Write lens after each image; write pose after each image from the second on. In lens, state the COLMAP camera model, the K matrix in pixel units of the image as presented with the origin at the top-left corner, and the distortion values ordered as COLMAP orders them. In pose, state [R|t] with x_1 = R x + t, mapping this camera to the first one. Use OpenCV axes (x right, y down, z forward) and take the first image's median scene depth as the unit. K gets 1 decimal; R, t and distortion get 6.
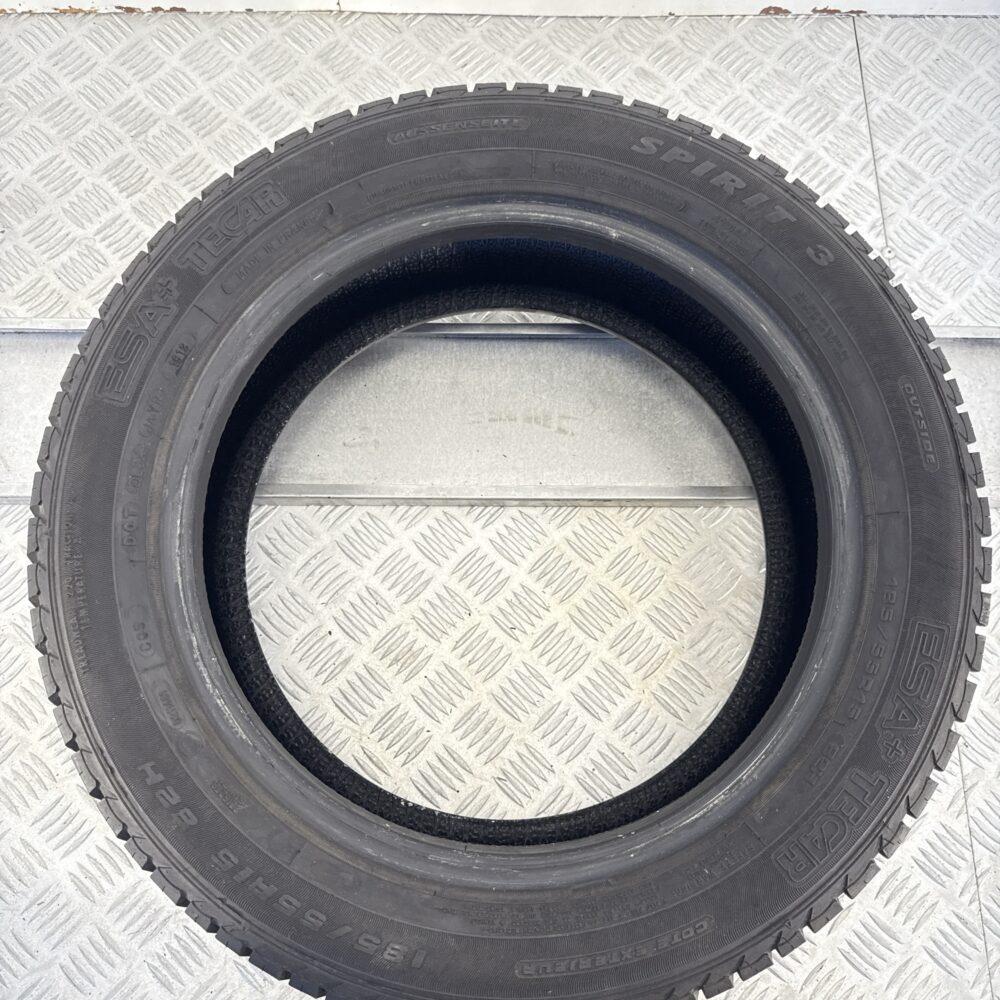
lens RADIAL K [[893.4, 0, 500.0], [0, 893.4, 500.0], [0, 0, 1]] dist [-0.003064, -0.012859]
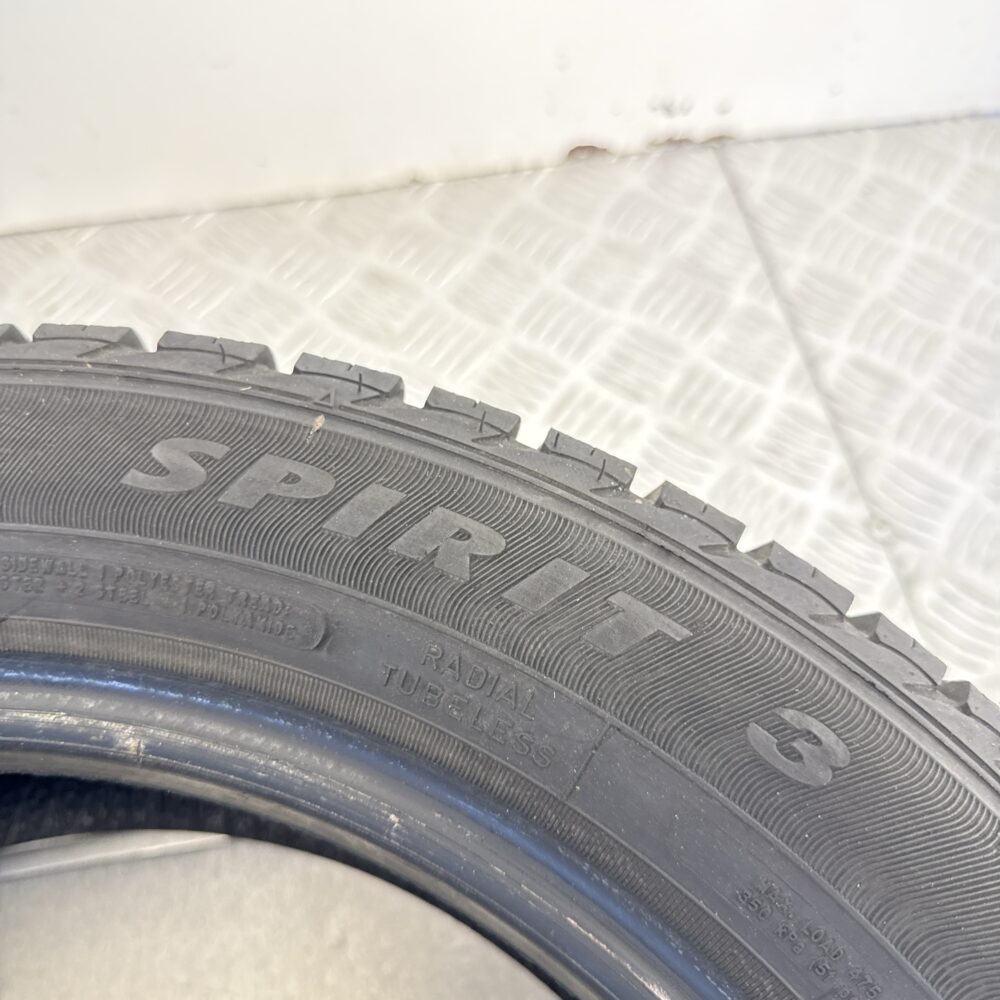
lens RADIAL K [[895.5, 0, 500.0], [0, 895.5, 500.0], [0, 0, 1]] dist [0.081783, -0.003565]
pose [[0.985456, -0.150615, 0.078684, 0.250072], [0.164555, 0.961357, -0.220712, -0.297623], [-0.042401, 0.230450, 0.972160, 0.692537]]
